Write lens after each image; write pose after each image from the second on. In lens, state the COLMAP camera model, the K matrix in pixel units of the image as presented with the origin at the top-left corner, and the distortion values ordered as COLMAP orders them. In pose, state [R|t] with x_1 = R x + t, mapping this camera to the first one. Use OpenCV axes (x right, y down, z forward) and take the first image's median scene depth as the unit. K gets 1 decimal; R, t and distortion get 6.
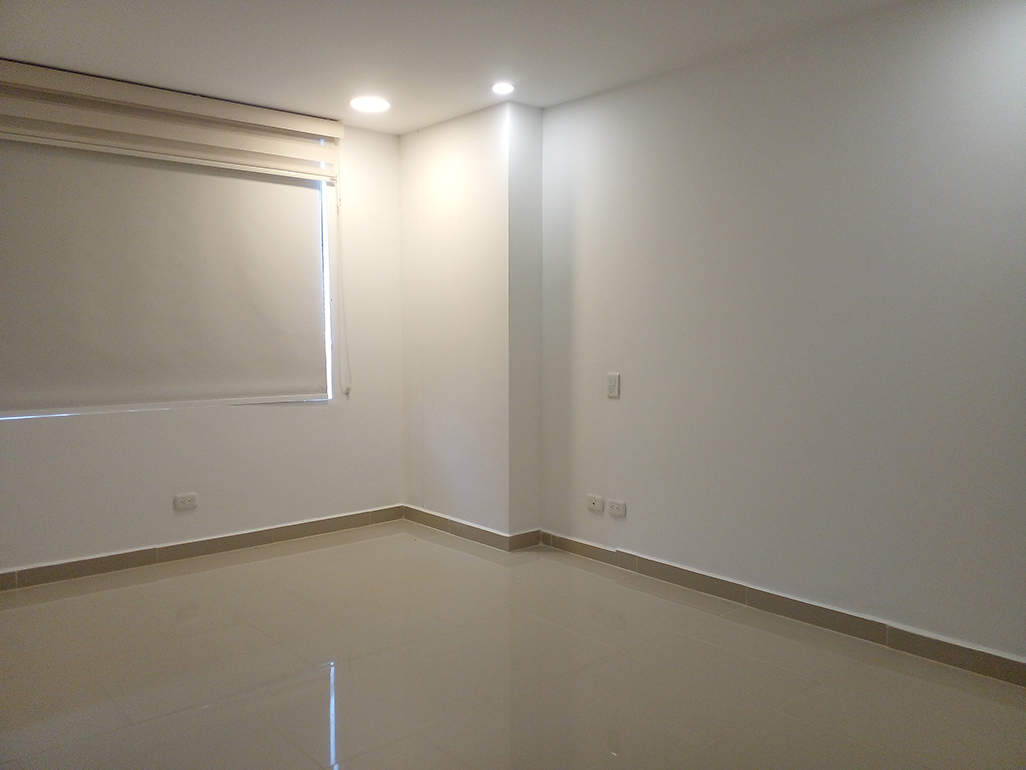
lens RADIAL K [[829.9, 0, 510.1], [0, 829.9, 389.6], [0, 0, 1]] dist [0.086698, -0.143376]
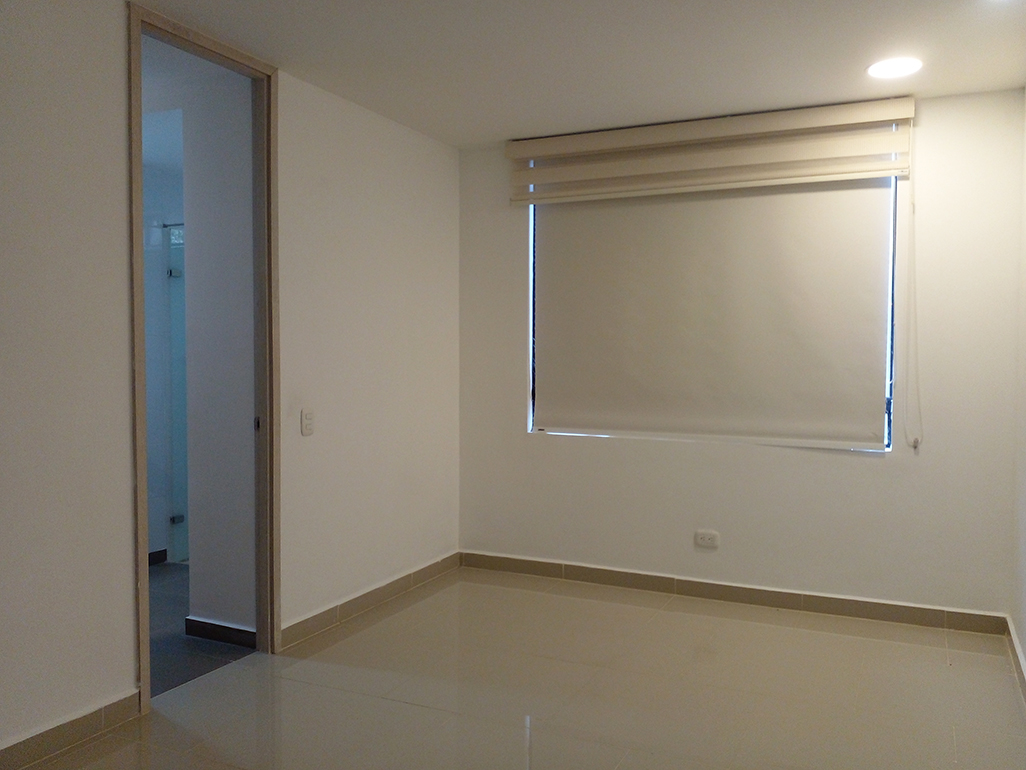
lens RADIAL K [[829.9, 0, 511.5], [0, 829.9, 381.6], [0, 0, 1]] dist [0.086698, -0.143376]
pose [[0.414550, 0.034240, -0.909382, 0.385838], [-0.072553, 0.997355, 0.004479, -0.035074], [0.907130, 0.064122, 0.415938, 0.381688]]
